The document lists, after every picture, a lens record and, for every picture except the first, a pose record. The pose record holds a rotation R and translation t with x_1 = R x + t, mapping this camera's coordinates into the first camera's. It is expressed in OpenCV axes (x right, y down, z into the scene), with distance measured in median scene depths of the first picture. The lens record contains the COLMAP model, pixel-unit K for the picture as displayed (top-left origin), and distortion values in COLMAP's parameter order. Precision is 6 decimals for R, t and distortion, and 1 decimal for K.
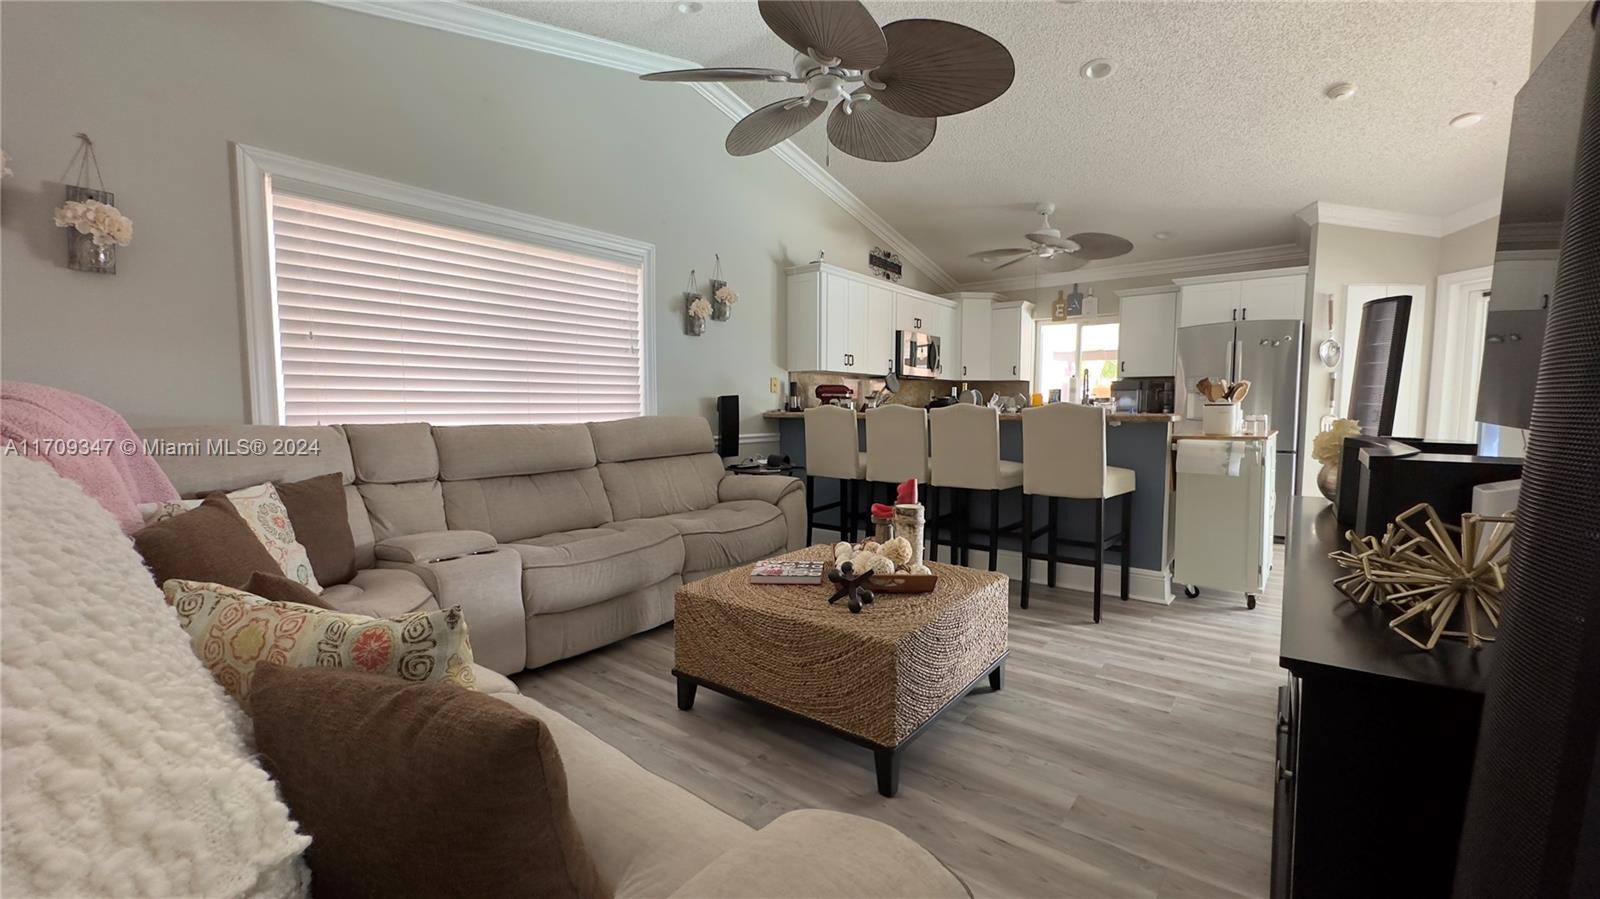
lens RADIAL K [[650.5, 0, 800.0], [0, 650.5, 449.5], [0, 0, 1]] dist [-0.000914, 0.000022]
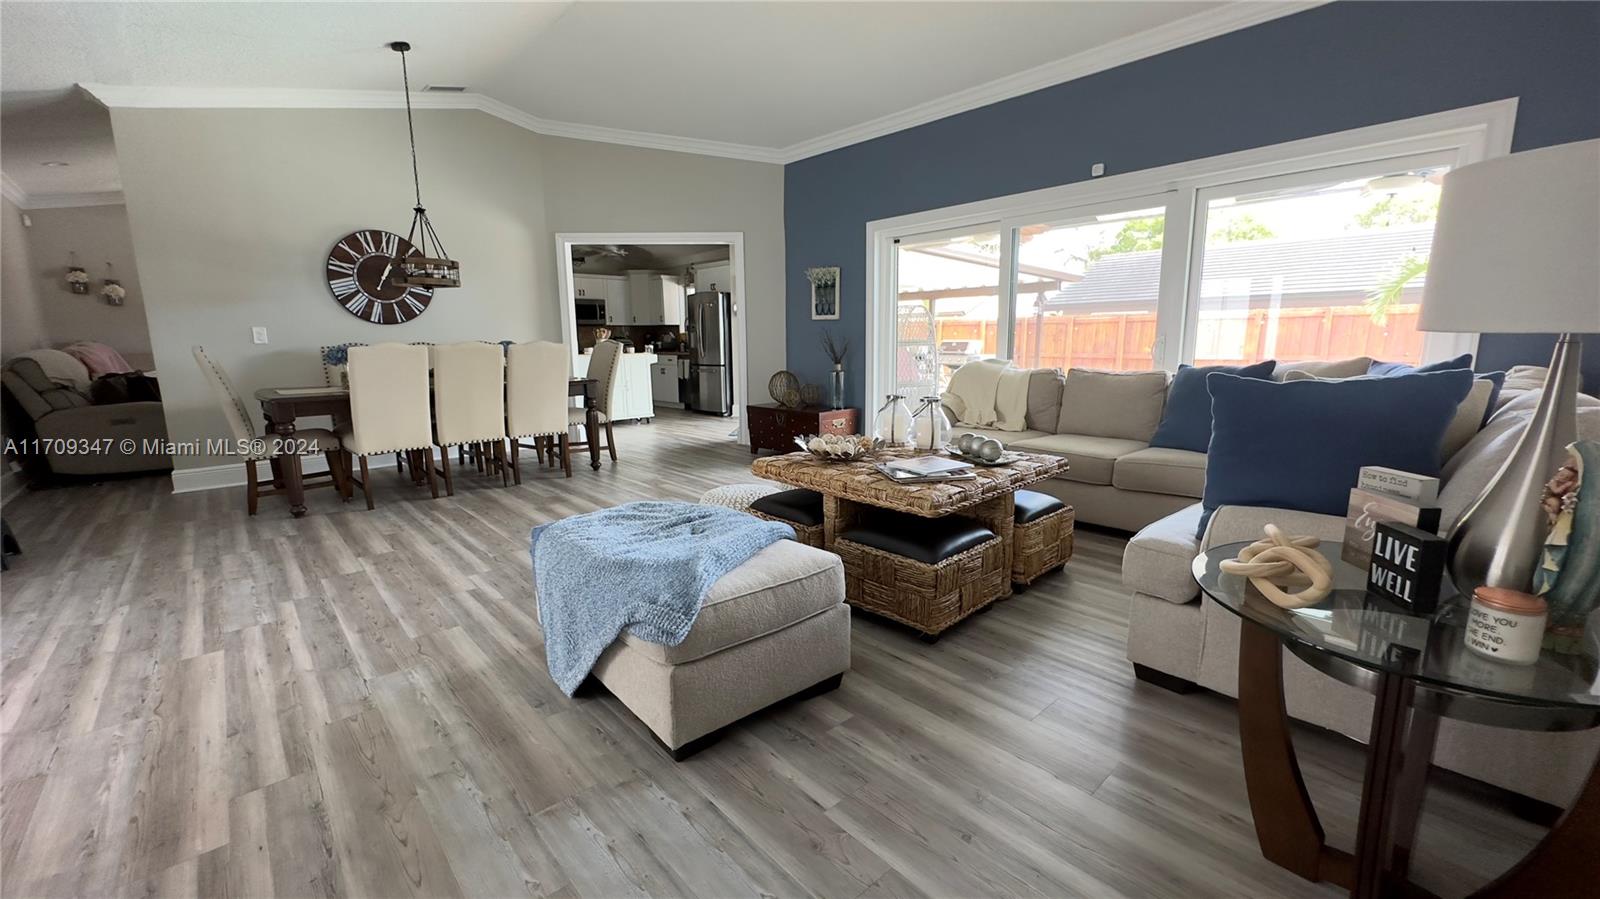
lens RADIAL K [[639.8, 0, 797.5], [0, 639.8, 450.8], [0, 0, 1]] dist [-0.001568, 0.000447]
pose [[0.986005, 0.016965, -0.165848, 1.201469], [0.001226, 0.994044, 0.108971, 0.043710], [0.166709, -0.107650, 0.980112, -0.700173]]
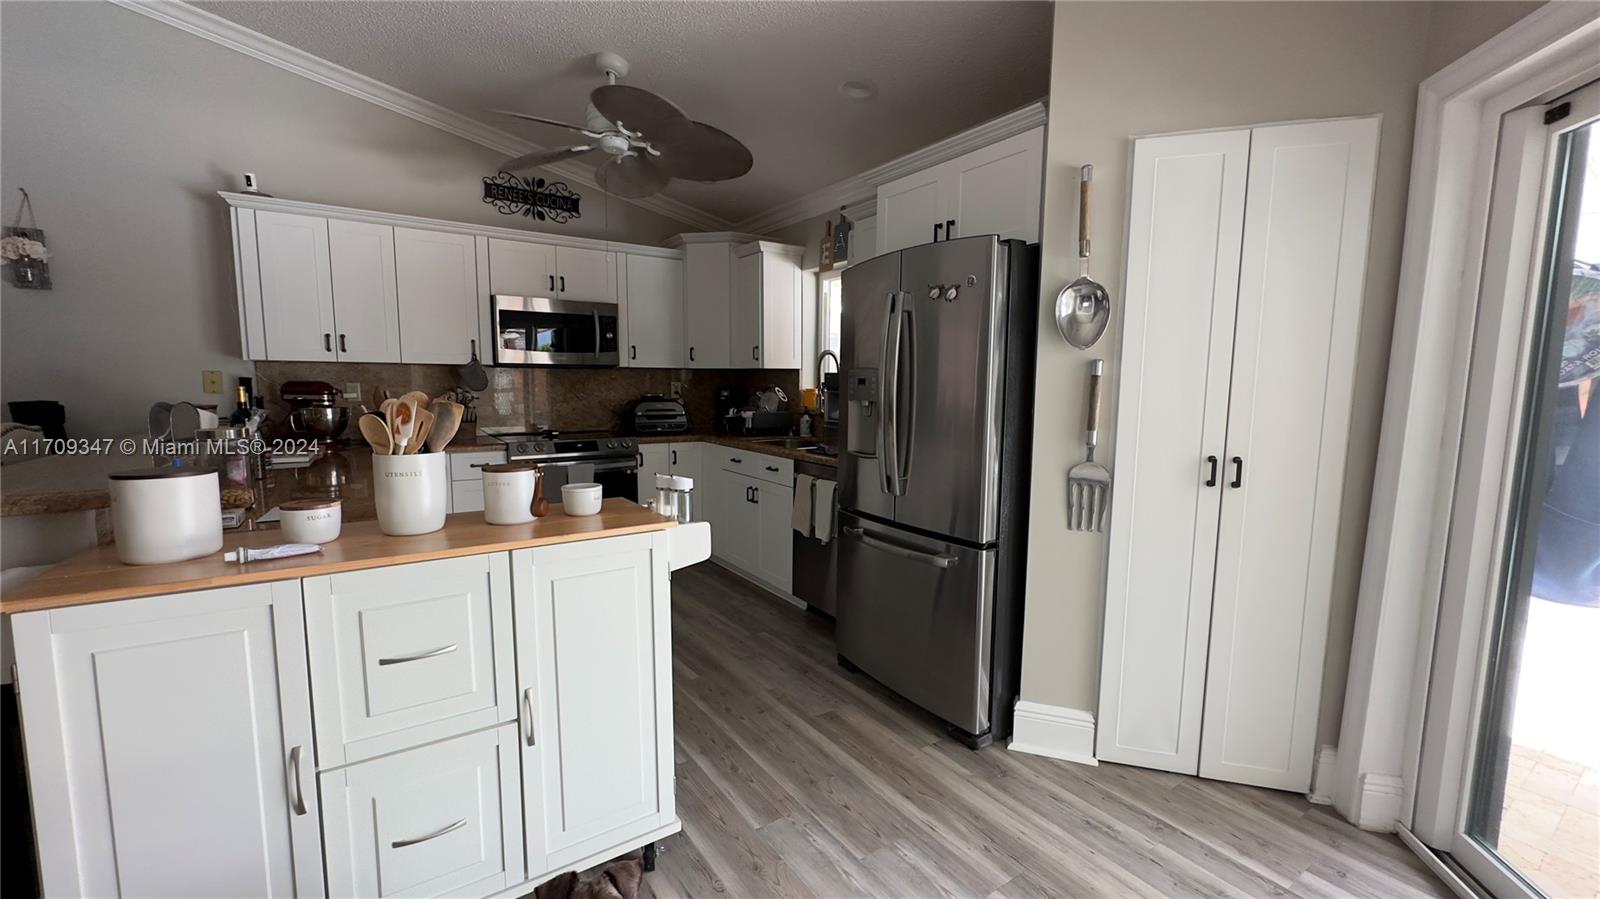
lens RADIAL K [[639.8, 0, 797.5], [0, 639.8, 450.8], [0, 0, 1]] dist [-0.001568, 0.000447]
pose [[0.948529, 0.043178, -0.313732, 0.732956], [-0.029259, 0.998373, 0.048944, -0.072144], [0.315335, -0.037245, 0.948249, 0.527398]]
